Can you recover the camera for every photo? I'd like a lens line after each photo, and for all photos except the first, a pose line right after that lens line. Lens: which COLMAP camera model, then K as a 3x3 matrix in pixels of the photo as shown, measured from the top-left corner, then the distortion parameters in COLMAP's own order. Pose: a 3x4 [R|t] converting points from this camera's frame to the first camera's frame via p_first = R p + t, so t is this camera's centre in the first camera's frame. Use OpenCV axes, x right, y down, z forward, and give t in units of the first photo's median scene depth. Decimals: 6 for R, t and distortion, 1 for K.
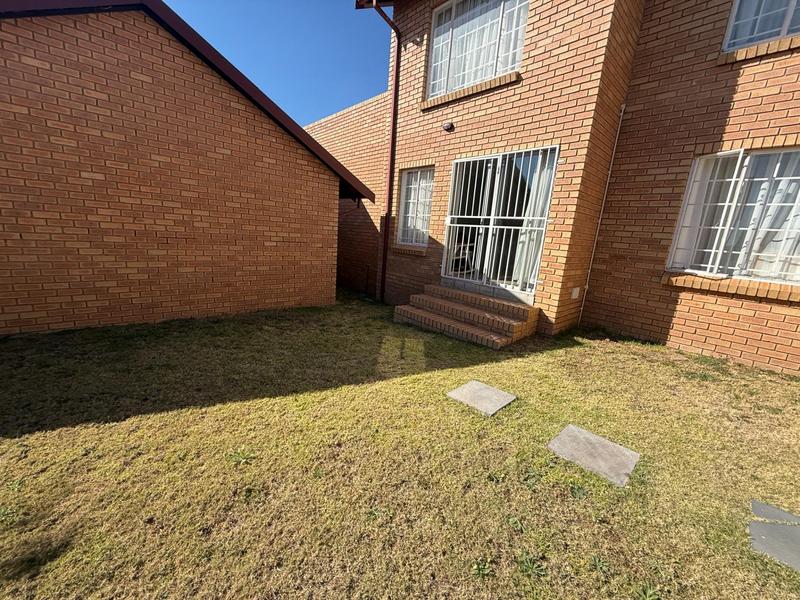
lens RADIAL K [[316.7, 0, 396.5], [0, 316.7, 301.0], [0, 0, 1]] dist [-0.002032, 0.000258]
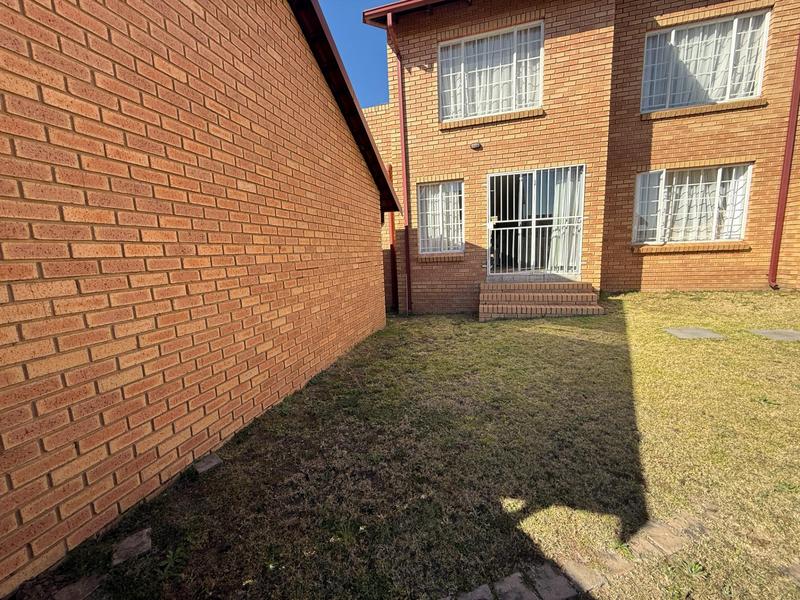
lens RADIAL K [[316.7, 0, 395.6], [0, 316.7, 301.3], [0, 0, 1]] dist [-0.002032, 0.000258]
pose [[0.837603, -0.191031, 0.511789, -0.859723], [0.217615, 0.976001, 0.008151, -0.078788], [-0.501064, 0.104545, 0.859072, 0.236613]]
